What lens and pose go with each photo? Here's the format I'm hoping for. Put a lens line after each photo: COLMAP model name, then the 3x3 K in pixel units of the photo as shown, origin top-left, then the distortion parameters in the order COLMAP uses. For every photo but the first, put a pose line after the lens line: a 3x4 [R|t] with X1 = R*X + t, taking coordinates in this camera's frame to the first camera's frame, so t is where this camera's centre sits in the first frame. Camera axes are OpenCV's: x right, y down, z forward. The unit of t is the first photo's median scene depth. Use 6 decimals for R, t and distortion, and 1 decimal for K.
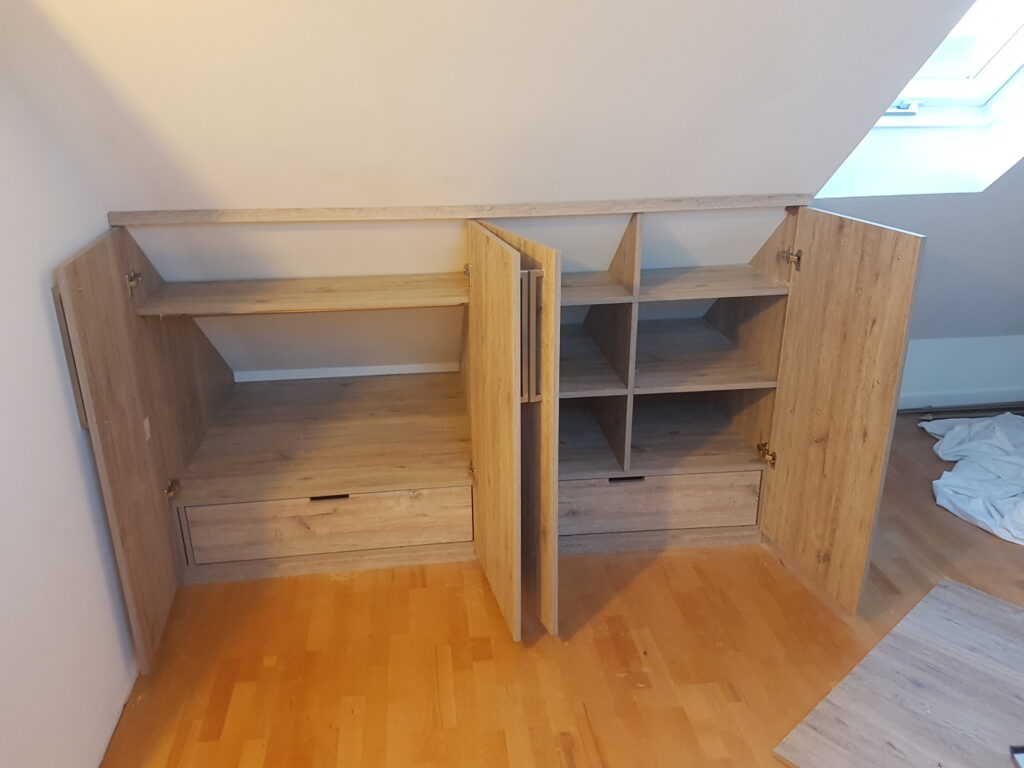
lens RADIAL K [[806.4, 0, 514.3], [0, 806.4, 394.2], [0, 0, 1]] dist [0.014193, -0.074458]
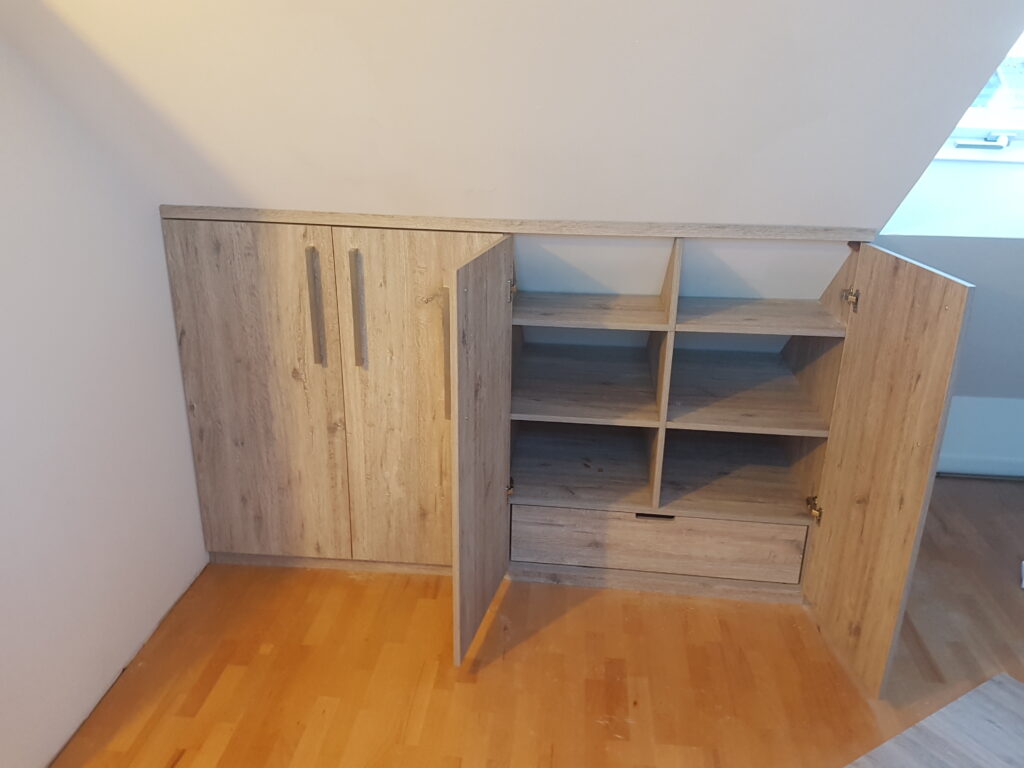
lens RADIAL K [[806.4, 0, 520.5], [0, 806.4, 397.0], [0, 0, 1]] dist [0.014193, -0.074458]
pose [[0.978127, 0.100520, -0.182108, 0.164548], [-0.102536, 0.994728, -0.001665, -0.019064], [0.180981, 0.020301, 0.983277, 0.041179]]
